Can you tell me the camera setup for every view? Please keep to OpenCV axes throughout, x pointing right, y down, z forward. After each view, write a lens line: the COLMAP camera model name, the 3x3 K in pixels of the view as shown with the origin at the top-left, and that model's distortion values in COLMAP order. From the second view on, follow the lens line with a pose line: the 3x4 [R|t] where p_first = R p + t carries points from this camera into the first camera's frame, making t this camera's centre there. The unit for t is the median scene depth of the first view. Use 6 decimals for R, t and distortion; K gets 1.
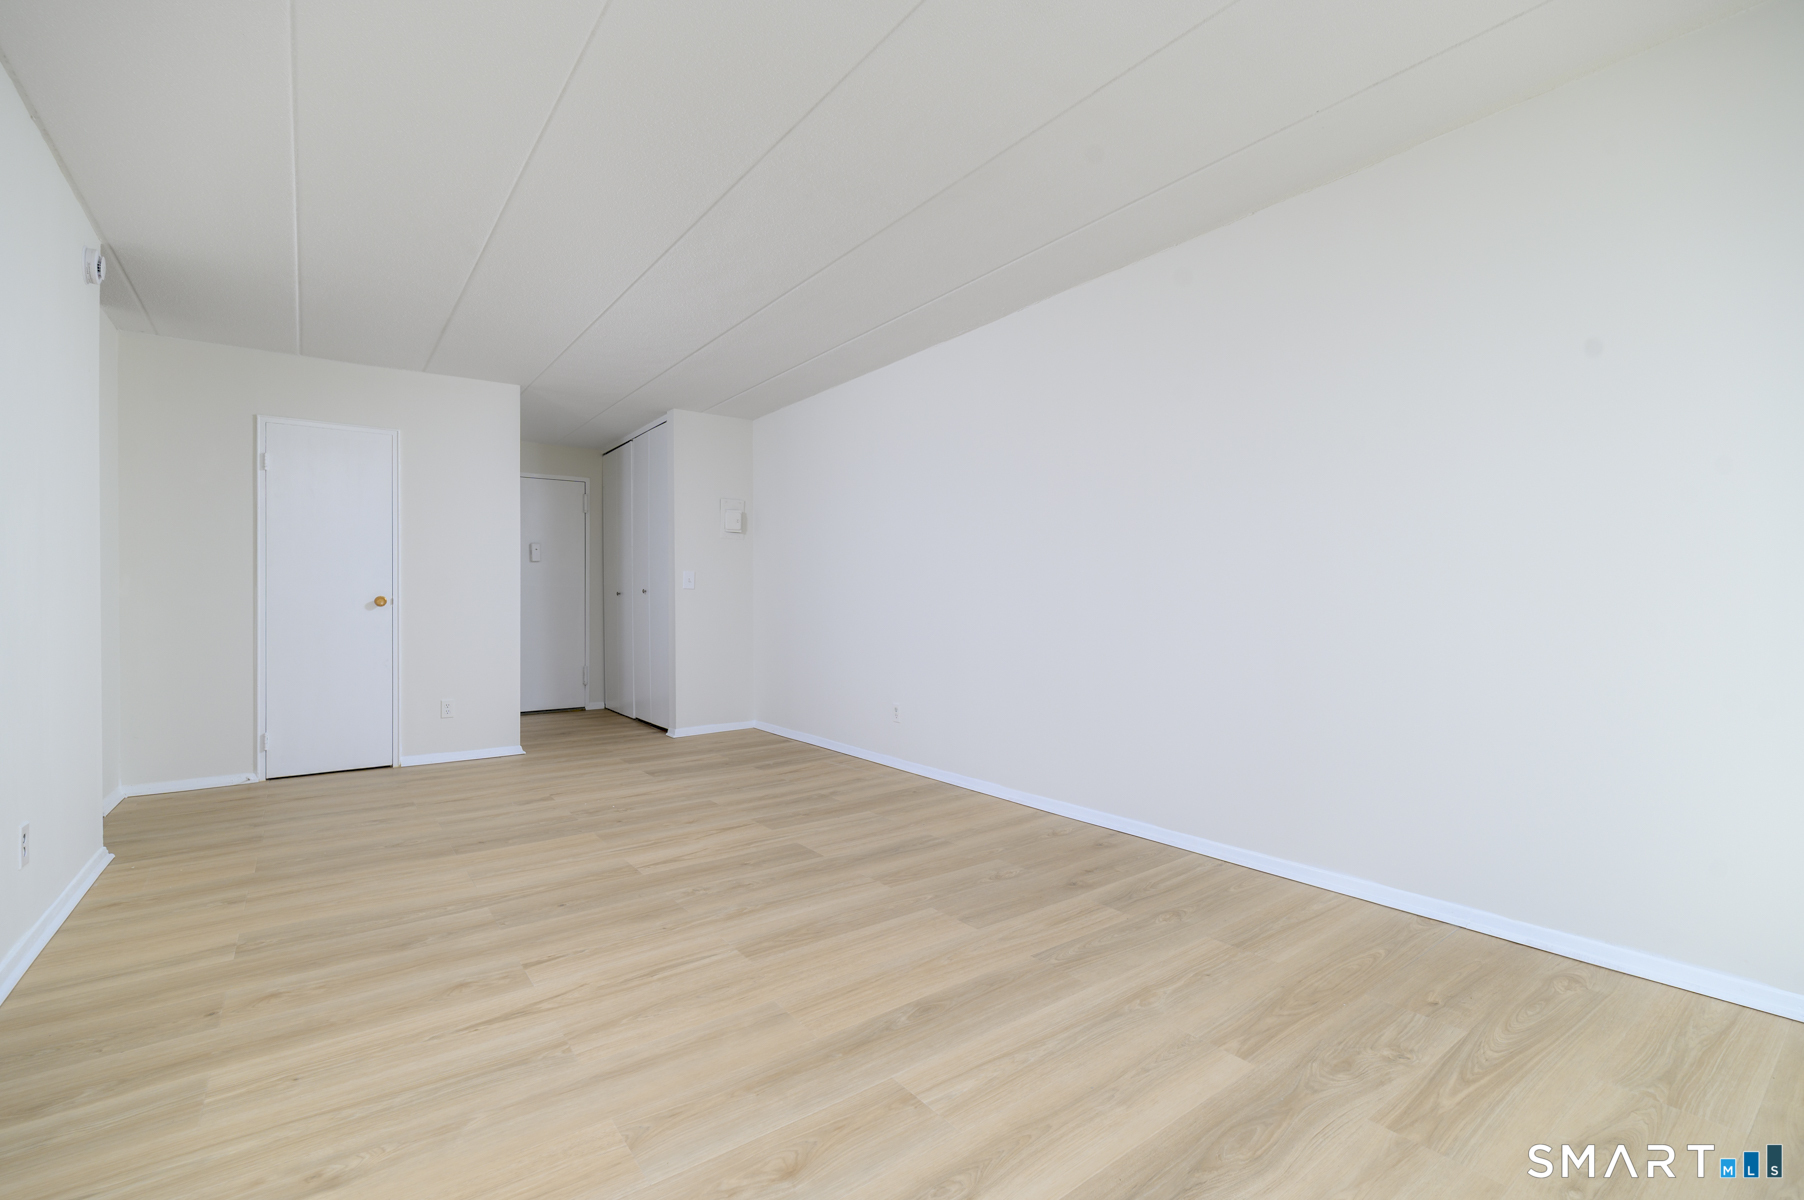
lens RADIAL K [[788.9, 0, 902.0], [0, 788.9, 600.4], [0, 0, 1]] dist [0.000054, -0.000823]
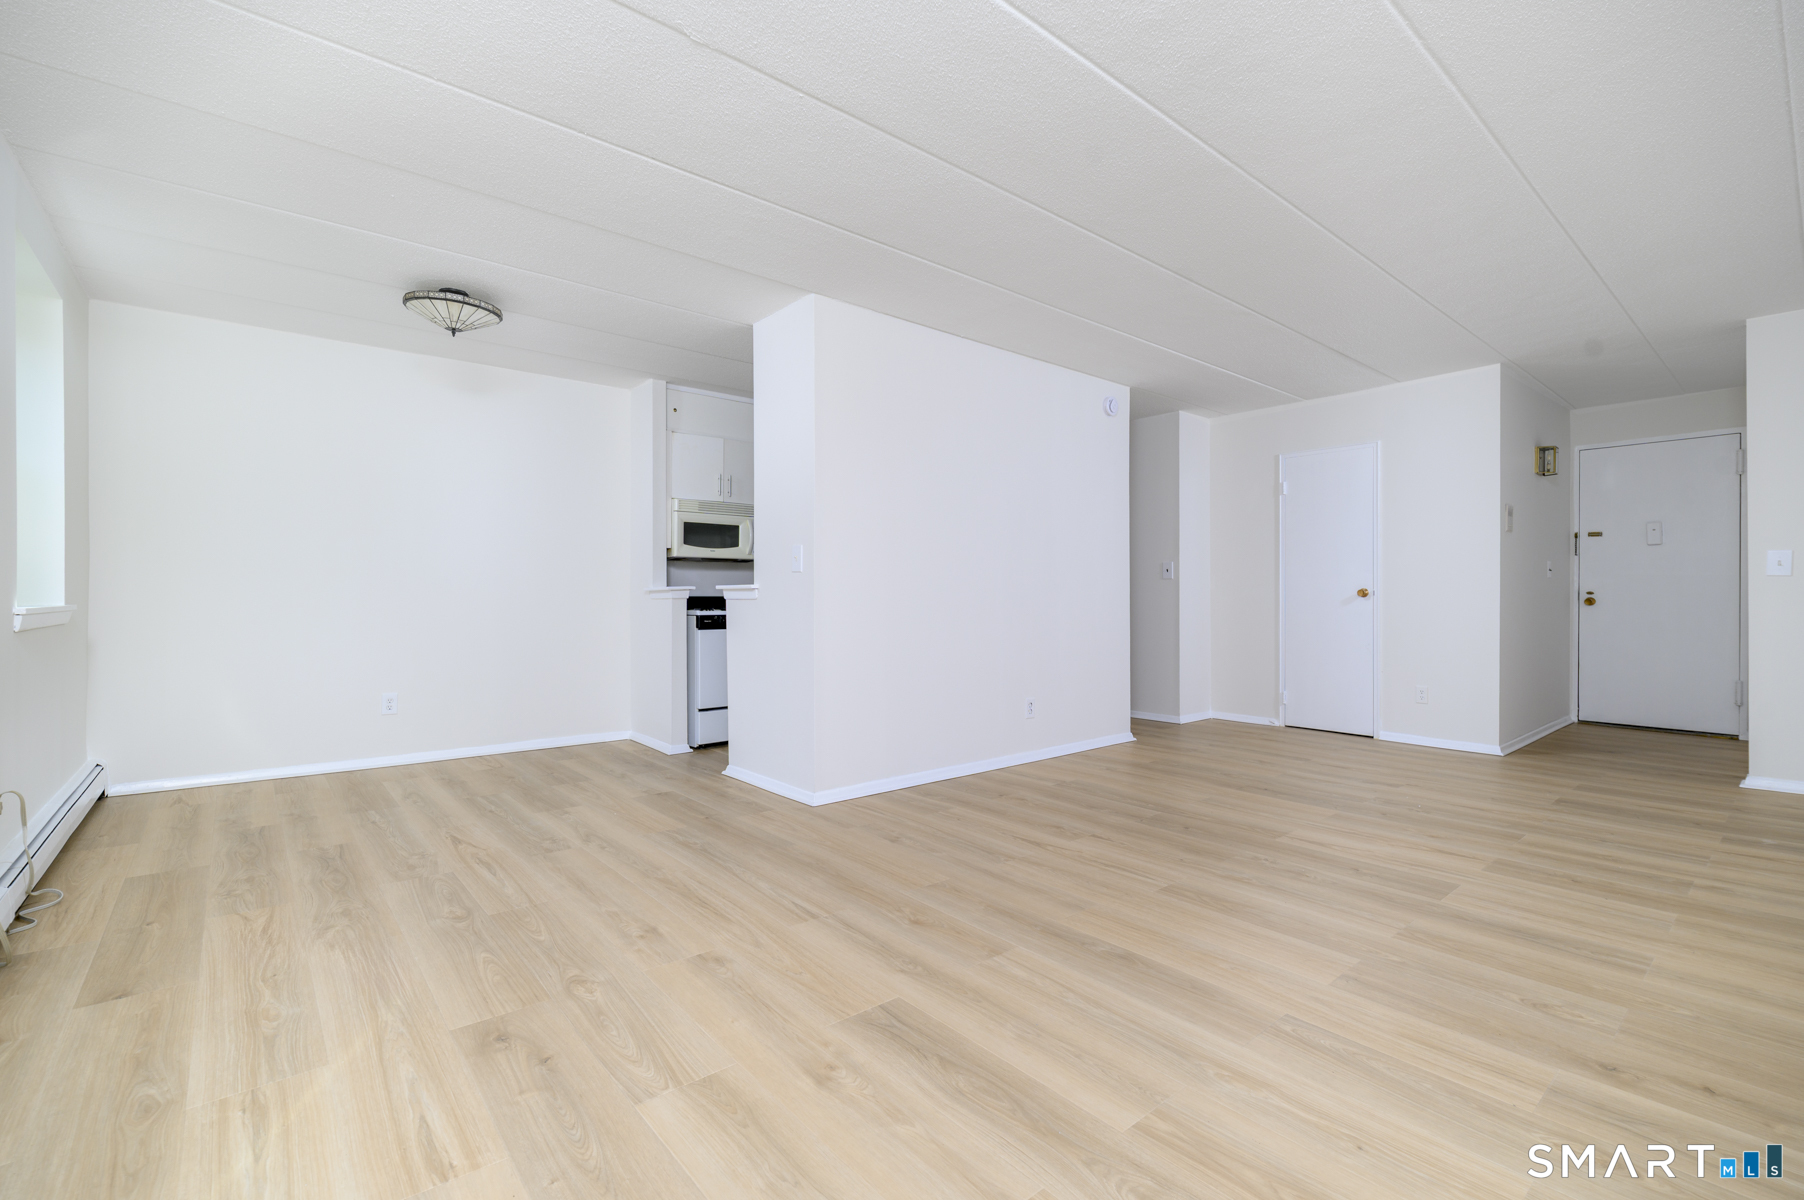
lens RADIAL K [[788.9, 0, 897.9], [0, 788.9, 597.5], [0, 0, 1]] dist [0.000054, -0.000823]
pose [[0.055848, 0.009298, -0.998396, 0.778632], [-0.001918, 0.999956, 0.009206, -0.003347], [0.998437, 0.001401, 0.055864, 0.422921]]
